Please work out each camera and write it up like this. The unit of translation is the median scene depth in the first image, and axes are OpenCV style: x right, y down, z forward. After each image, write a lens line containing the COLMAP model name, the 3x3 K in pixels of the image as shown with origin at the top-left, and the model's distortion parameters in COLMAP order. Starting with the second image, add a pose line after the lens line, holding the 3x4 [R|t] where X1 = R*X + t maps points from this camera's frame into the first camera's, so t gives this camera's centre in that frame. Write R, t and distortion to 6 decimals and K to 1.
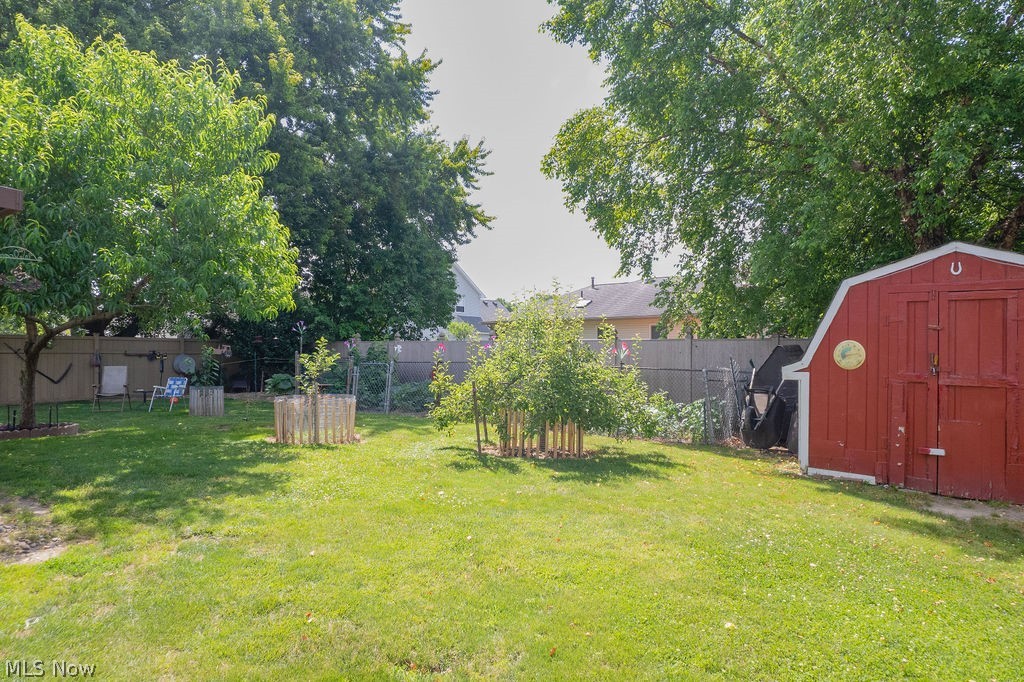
lens RADIAL K [[659.6, 0, 499.3], [0, 659.6, 358.1], [0, 0, 1]] dist [0.000476, 0.003122]
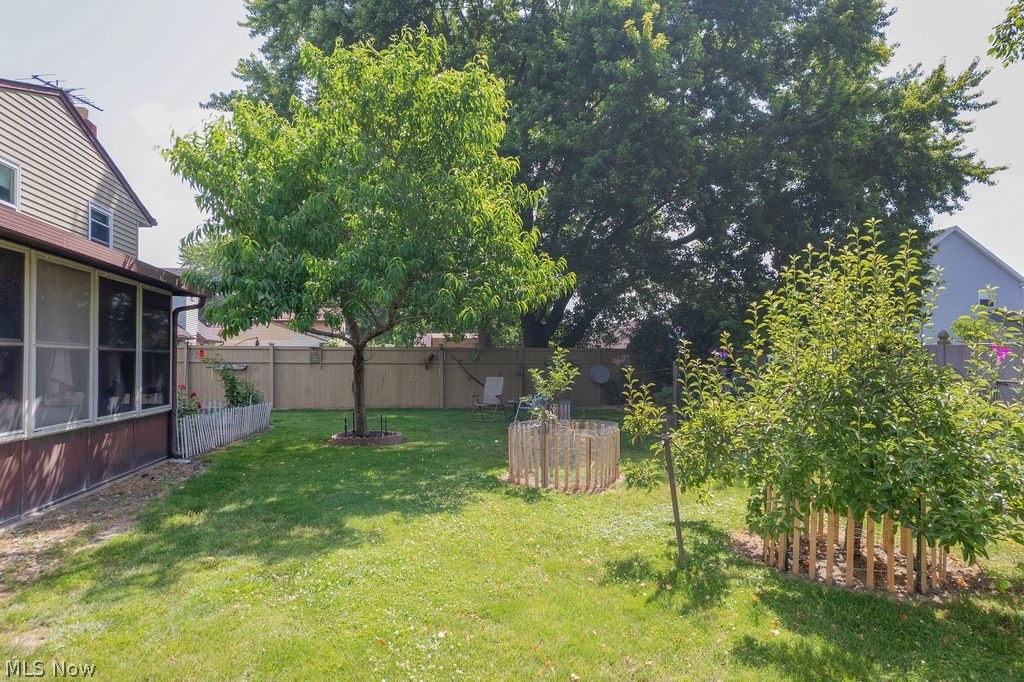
lens RADIAL K [[659.6, 0, 499.3], [0, 659.6, 358.1], [0, 0, 1]] dist [0.000476, 0.003122]
pose [[0.740959, -0.004594, -0.671535, 0.070571], [-0.003184, 0.999941, -0.010354, -0.004125], [0.671543, 0.009810, 0.740901, 0.140799]]
